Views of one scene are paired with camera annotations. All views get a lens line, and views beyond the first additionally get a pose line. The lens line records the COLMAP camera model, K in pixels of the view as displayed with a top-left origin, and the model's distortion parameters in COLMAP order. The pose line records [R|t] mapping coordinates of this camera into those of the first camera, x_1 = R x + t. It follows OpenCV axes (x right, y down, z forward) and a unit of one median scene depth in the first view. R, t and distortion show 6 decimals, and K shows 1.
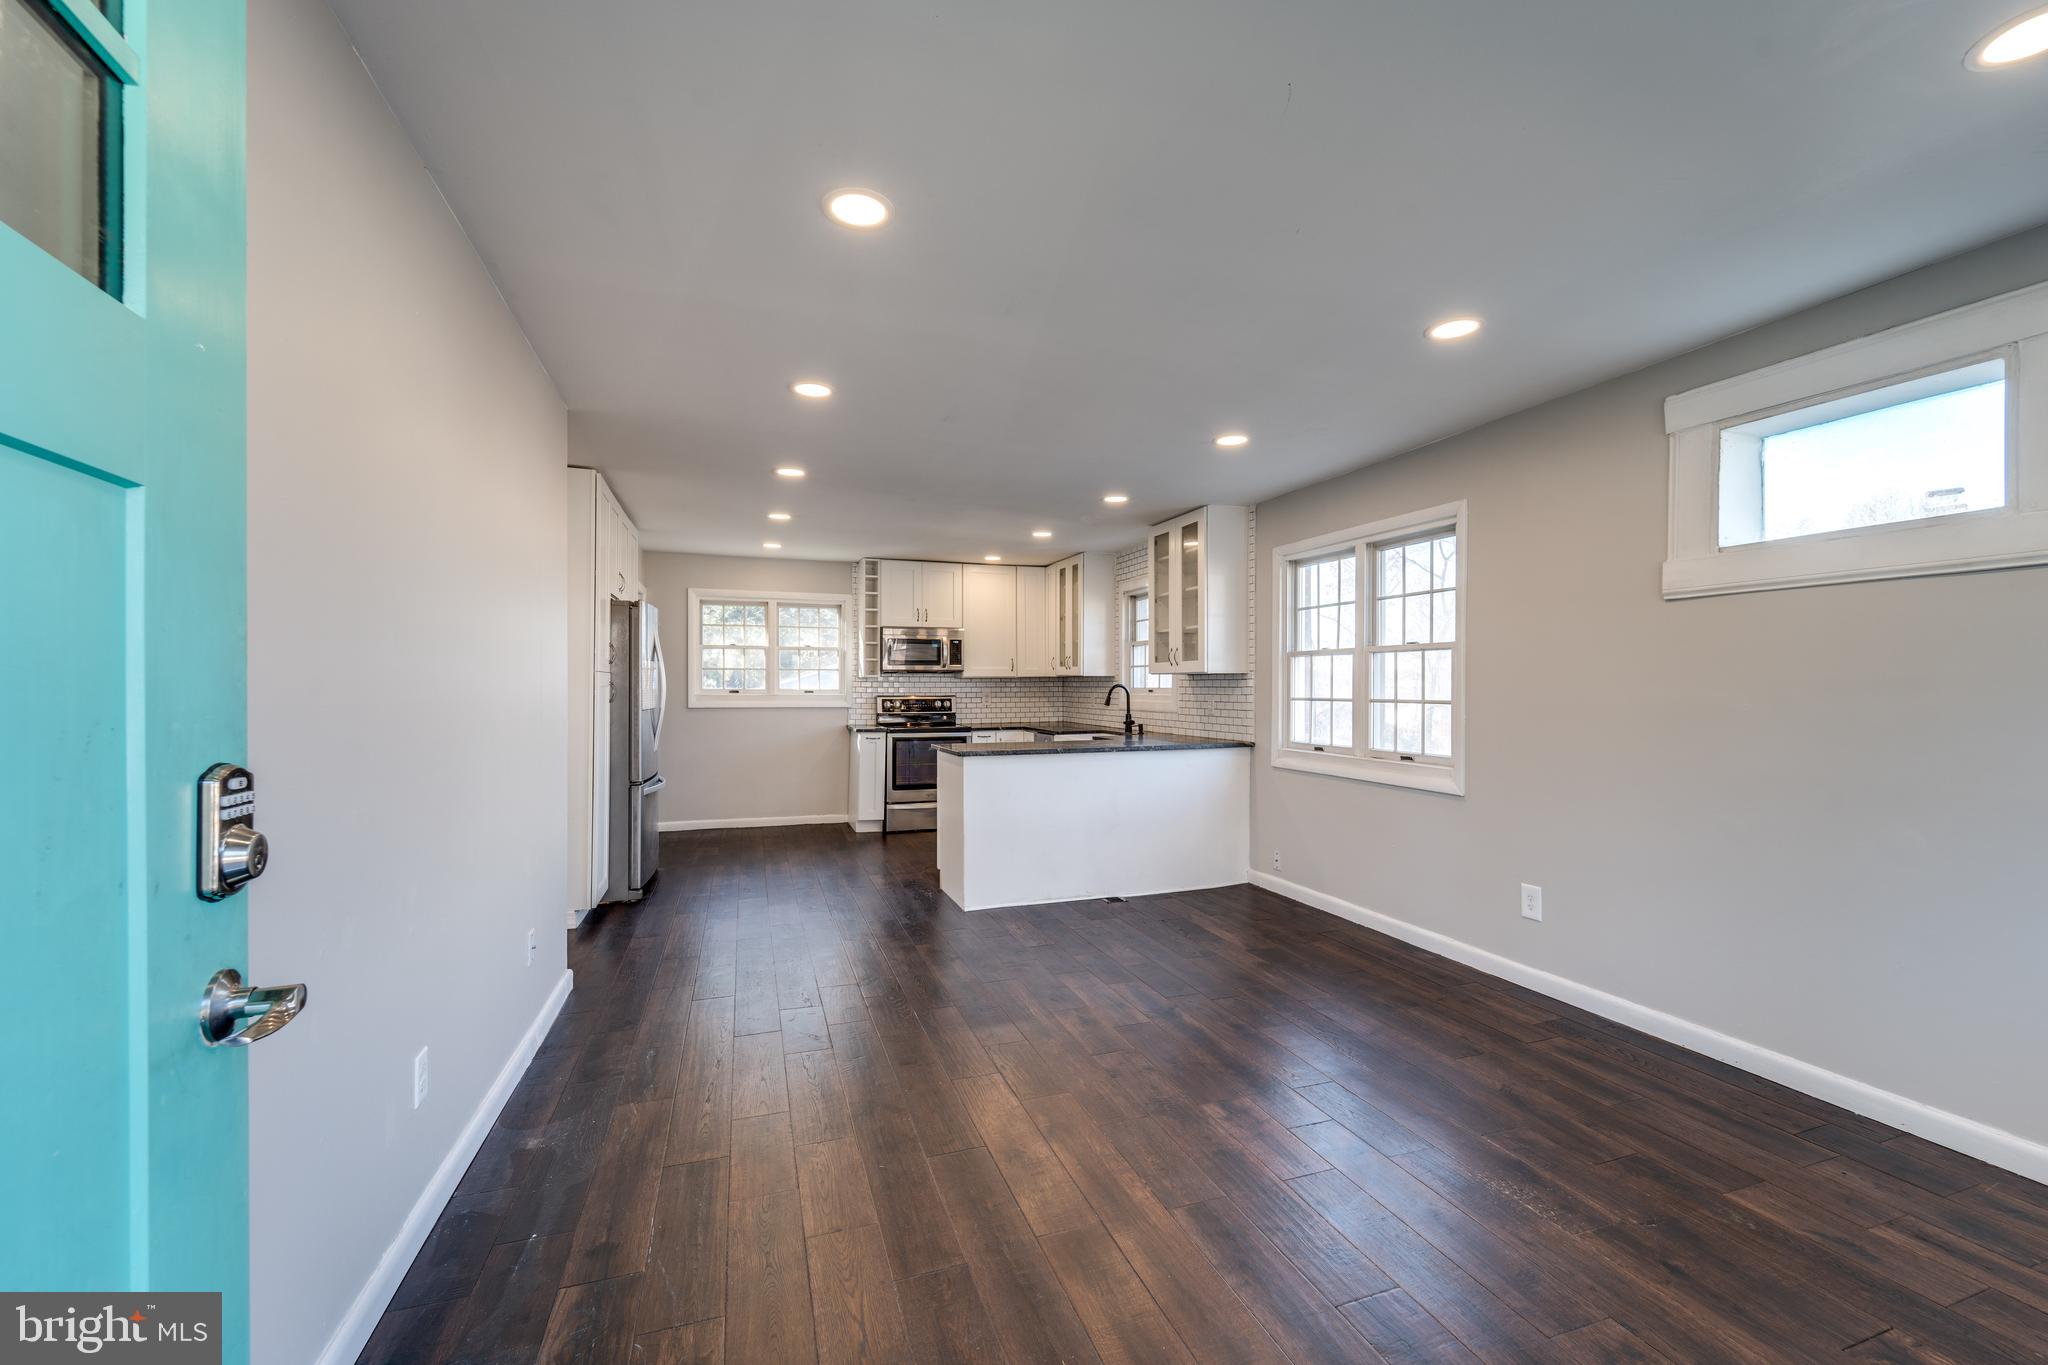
lens RADIAL K [[824.4, 0, 1023.5], [0, 824.4, 687.0], [0, 0, 1]] dist [0.002945, -0.001279]
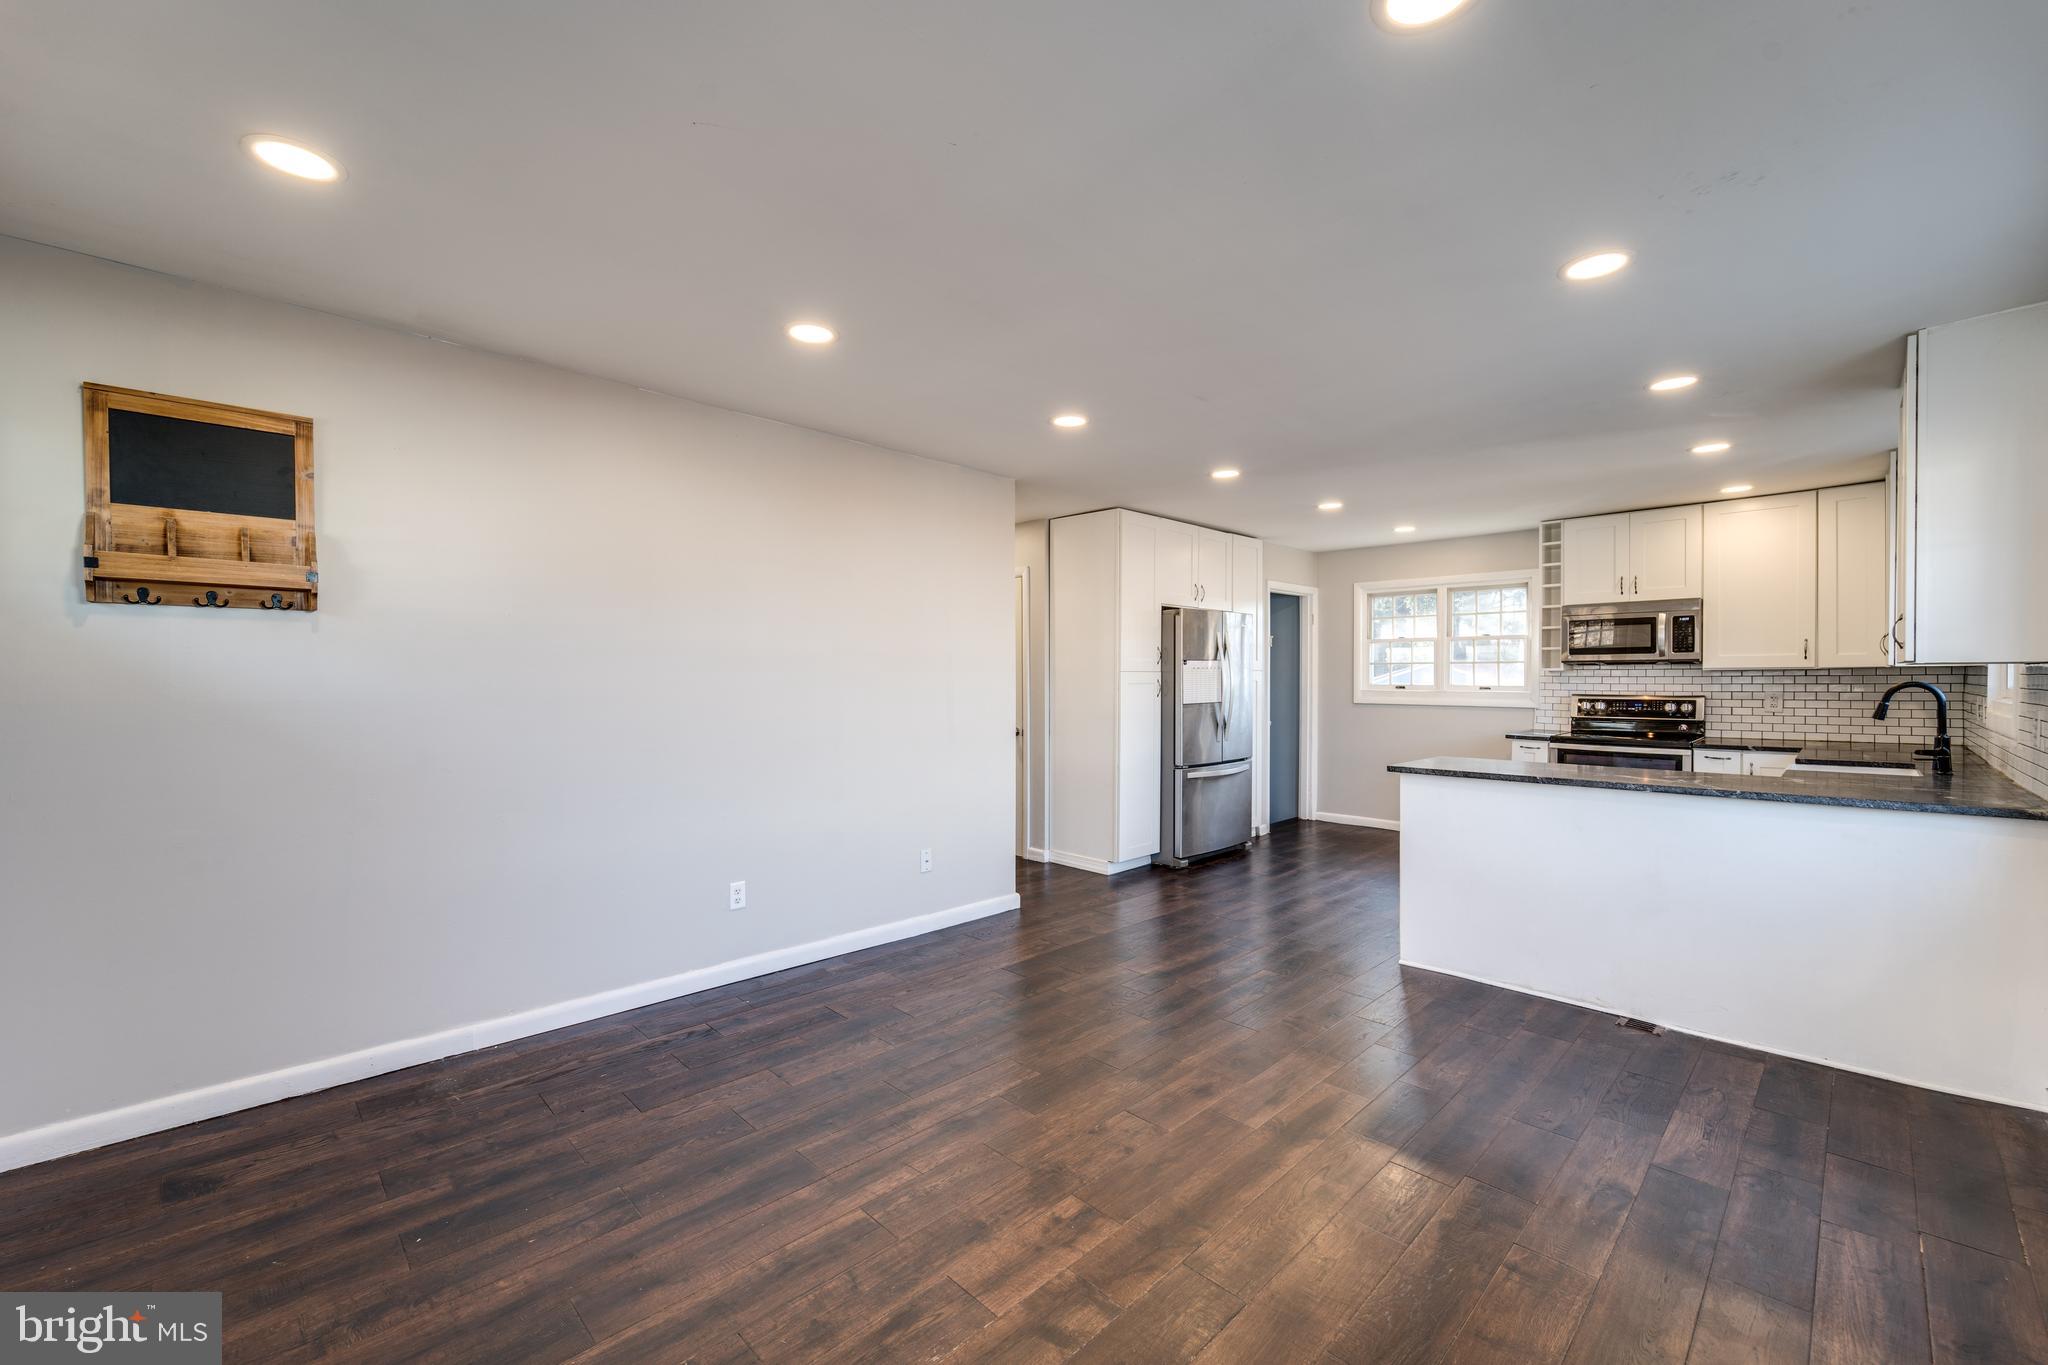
lens RADIAL K [[824.4, 0, 1022.9], [0, 824.4, 683.0], [0, 0, 1]] dist [0.002945, -0.001279]
pose [[0.427747, 0.004630, -0.903887, 0.346464], [0.001253, 0.999983, 0.005715, -0.005846], [0.903898, -0.003578, 0.427734, 0.220282]]
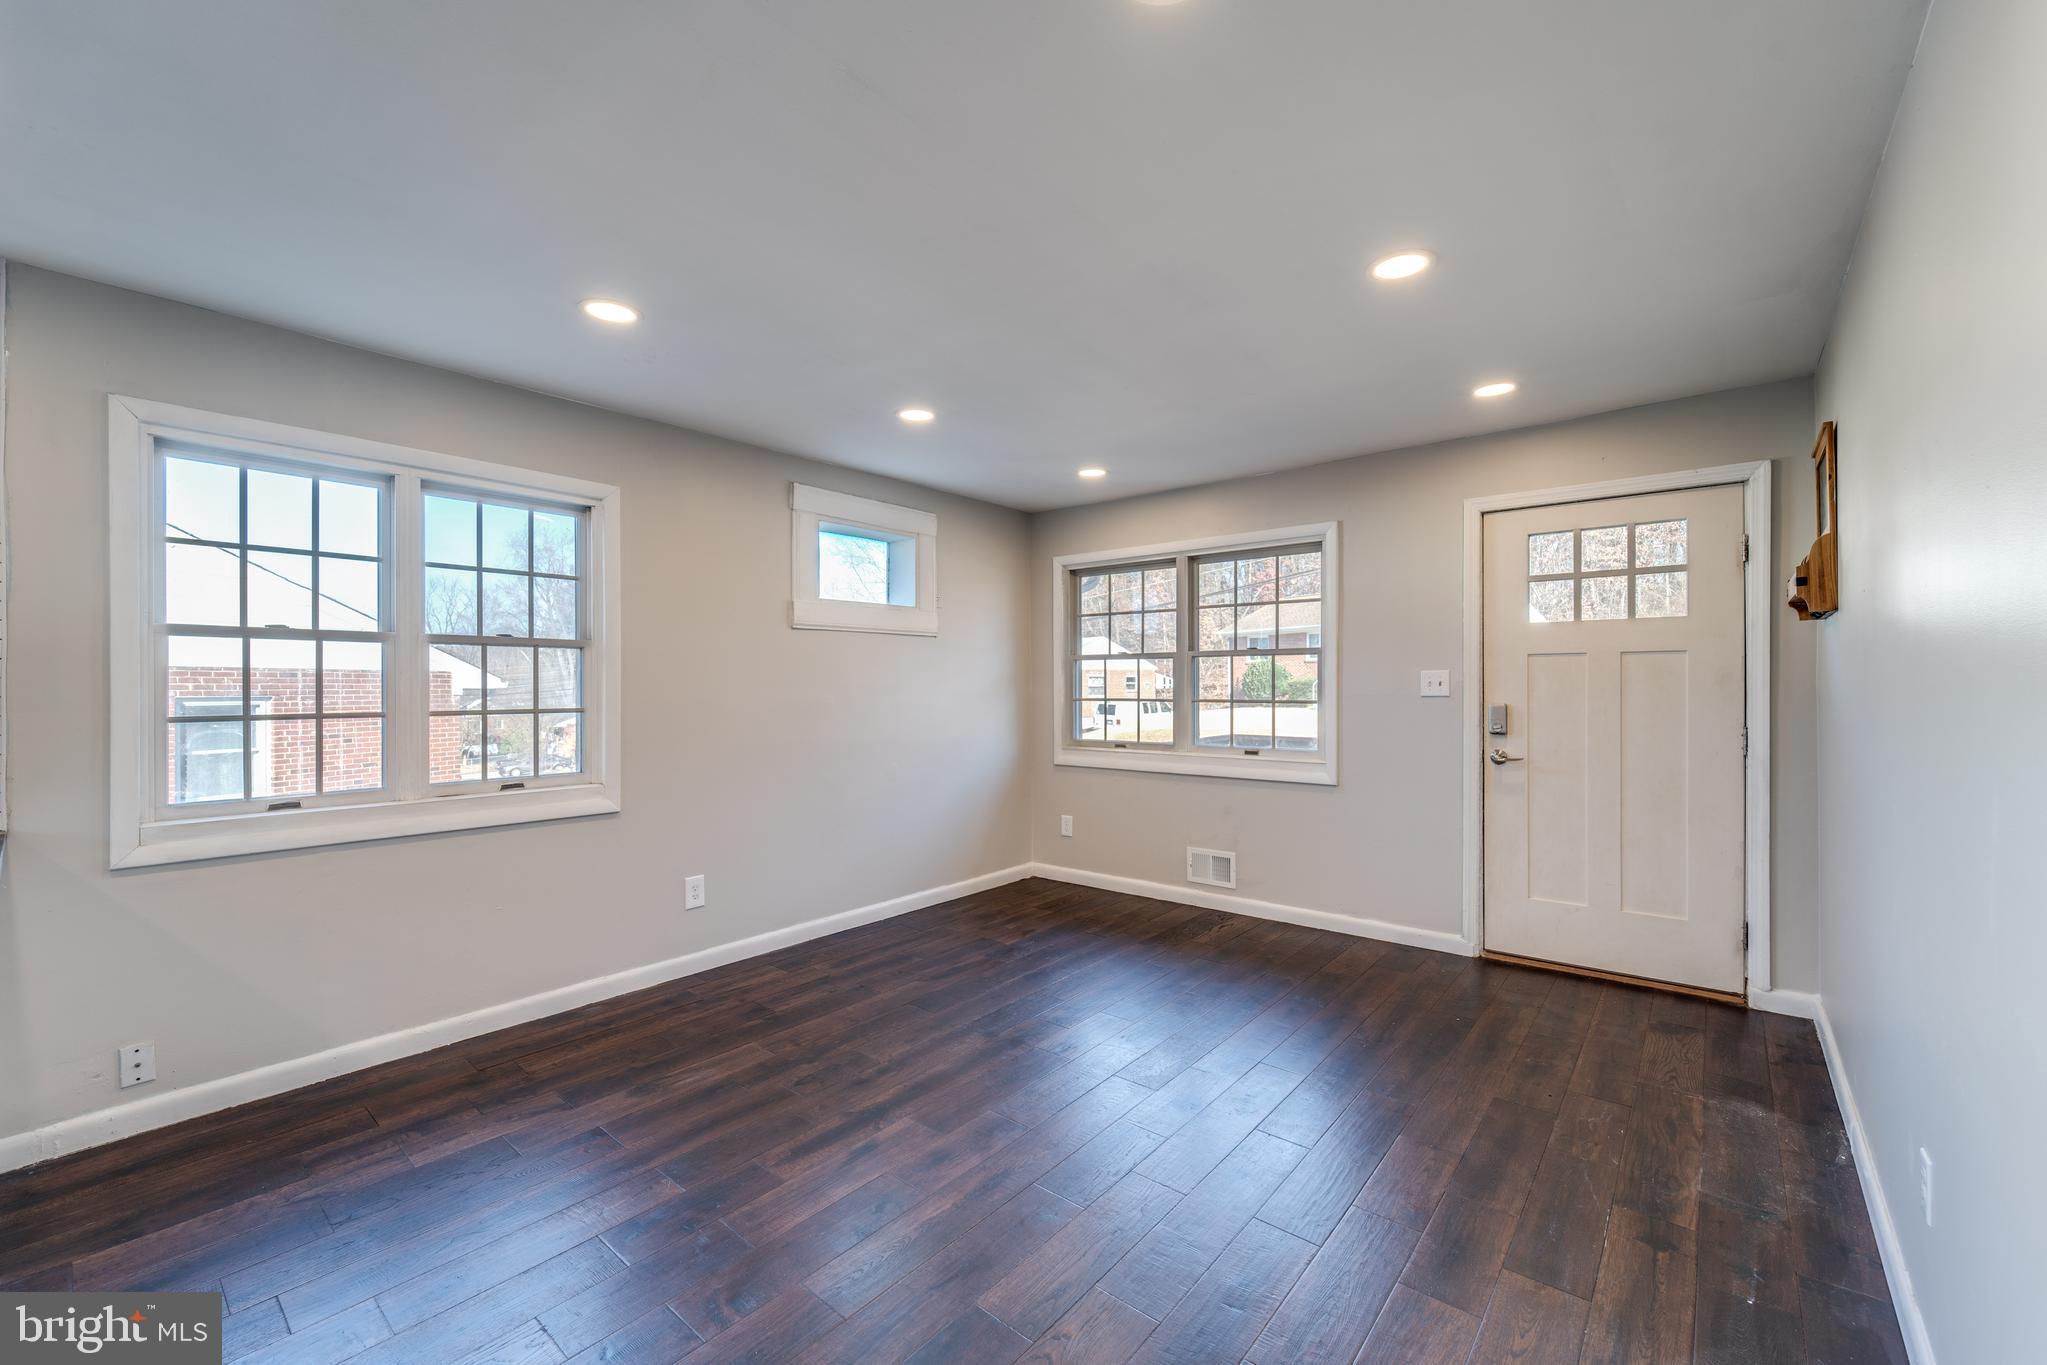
lens RADIAL K [[824.0, 0, 1032.0], [0, 824.0, 684.6], [0, 0, 1]] dist [0.002945, -0.001279]
pose [[-0.524225, 0.001189, 0.851579, -0.267156], [0.002617, 0.999997, 0.000215, -0.004015], [-0.851576, 0.002341, -0.524226, 0.602422]]
